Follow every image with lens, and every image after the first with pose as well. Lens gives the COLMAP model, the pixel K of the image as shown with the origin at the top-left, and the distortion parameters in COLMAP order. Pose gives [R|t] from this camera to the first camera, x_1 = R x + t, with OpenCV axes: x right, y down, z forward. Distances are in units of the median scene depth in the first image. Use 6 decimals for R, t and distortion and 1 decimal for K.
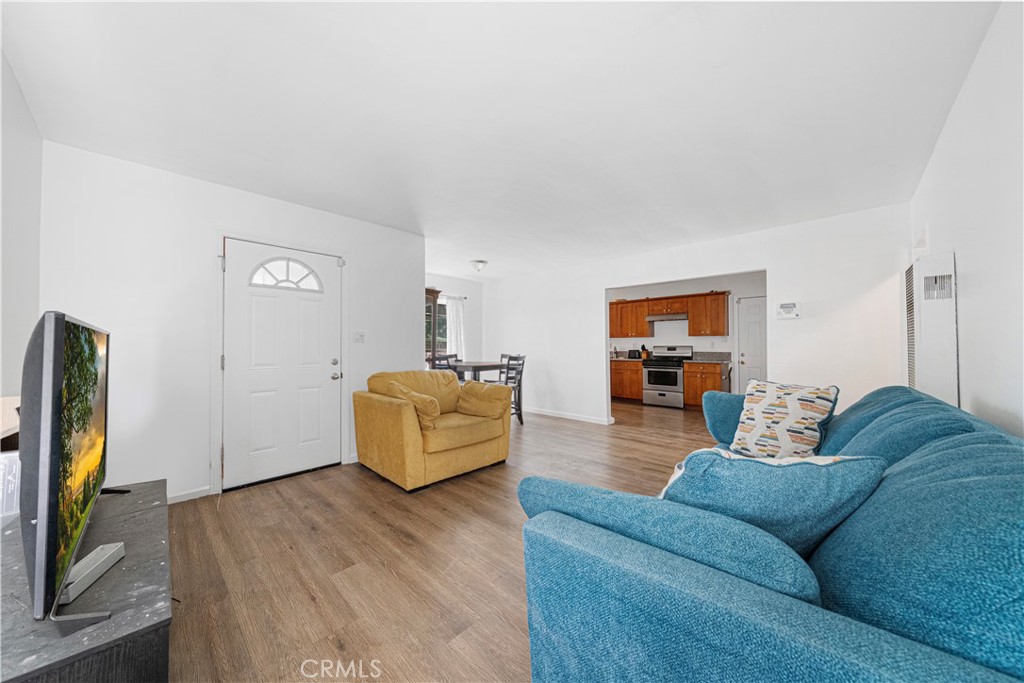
lens RADIAL K [[347.3, 0, 512.0], [0, 347.3, 341.5], [0, 0, 1]] dist [-0.000173, 0.000030]
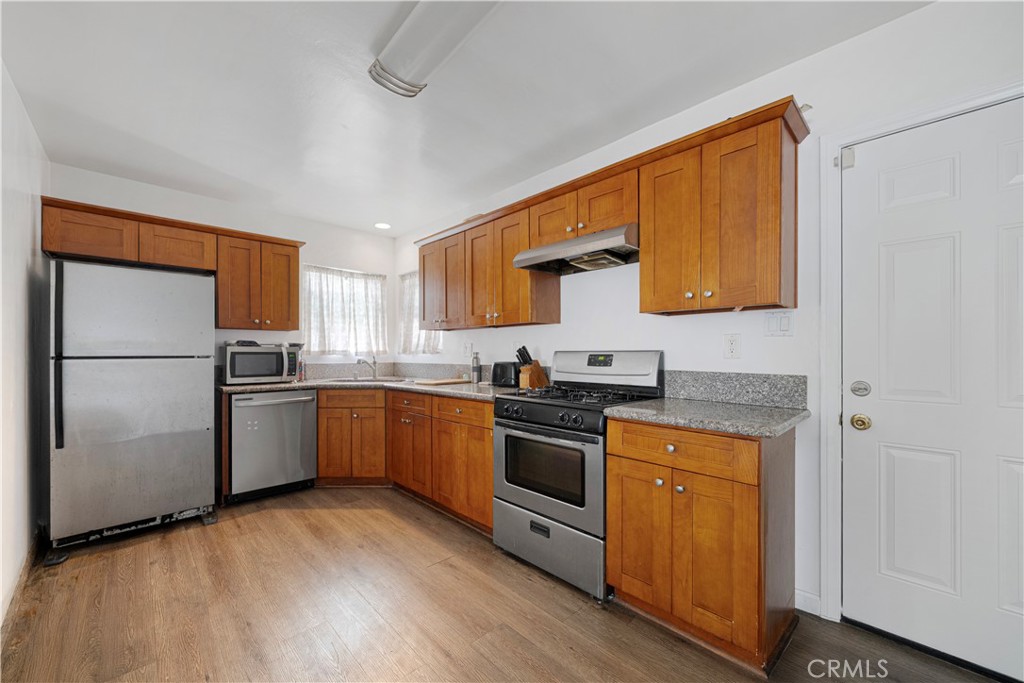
lens RADIAL K [[390.4, 0, 508.2], [0, 390.4, 353.9], [0, 0, 1]] dist [0.001193, -0.000095]
pose [[0.998915, 0.001152, -0.046561, 0.410503], [-0.000267, 0.999819, 0.019021, 0.009741], [0.046575, -0.018988, 0.998734, 0.676772]]
